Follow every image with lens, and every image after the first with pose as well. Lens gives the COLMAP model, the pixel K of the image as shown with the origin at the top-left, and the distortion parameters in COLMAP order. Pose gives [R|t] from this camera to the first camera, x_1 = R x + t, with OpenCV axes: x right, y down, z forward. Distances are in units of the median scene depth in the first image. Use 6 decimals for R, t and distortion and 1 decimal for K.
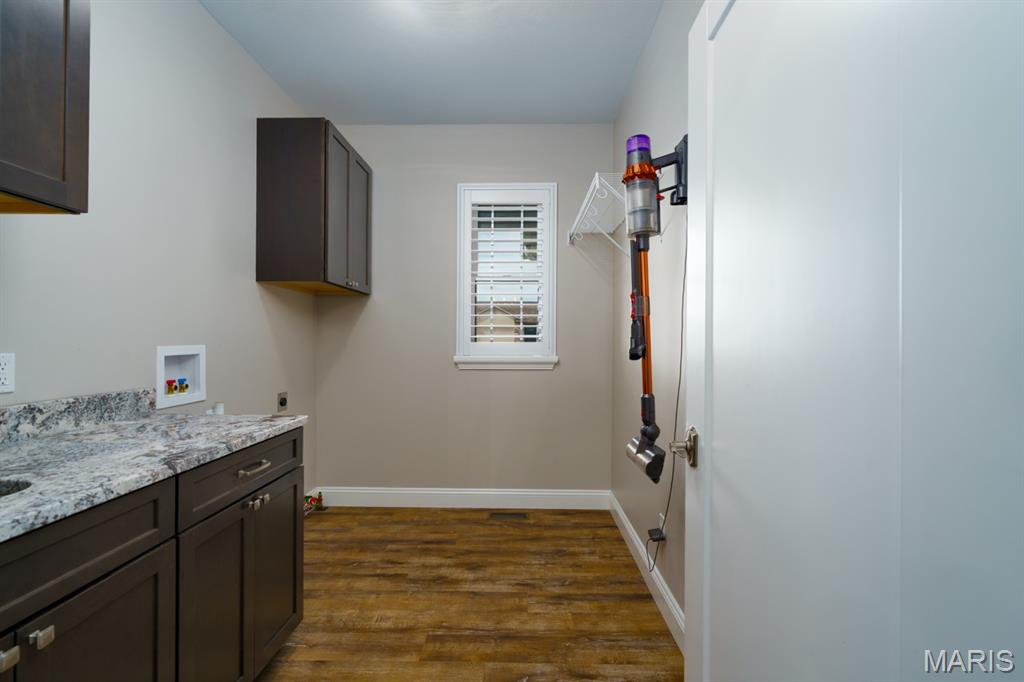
lens RADIAL K [[480.4, 0, 511.5], [0, 480.4, 340.2], [0, 0, 1]] dist [-0.003199, 0.001818]
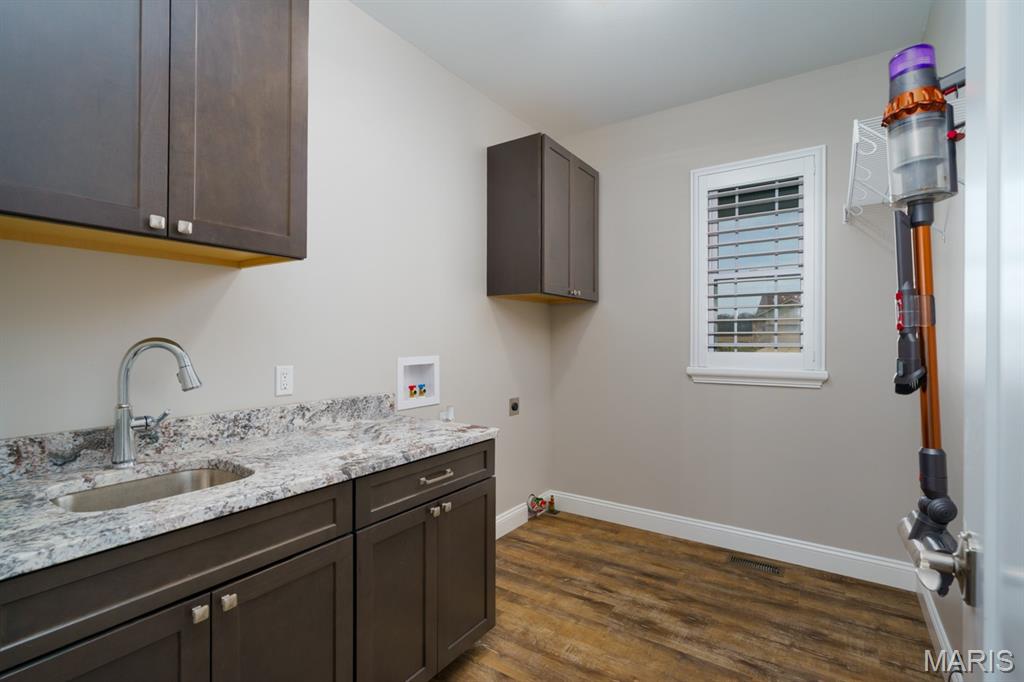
lens RADIAL K [[480.4, 0, 510.8], [0, 480.4, 338.8], [0, 0, 1]] dist [-0.003199, 0.001818]
pose [[0.838247, -0.003224, -0.545282, 0.138089], [0.003396, 0.999994, -0.000692, -0.029654], [0.545281, -0.001272, 0.838253, 0.136616]]
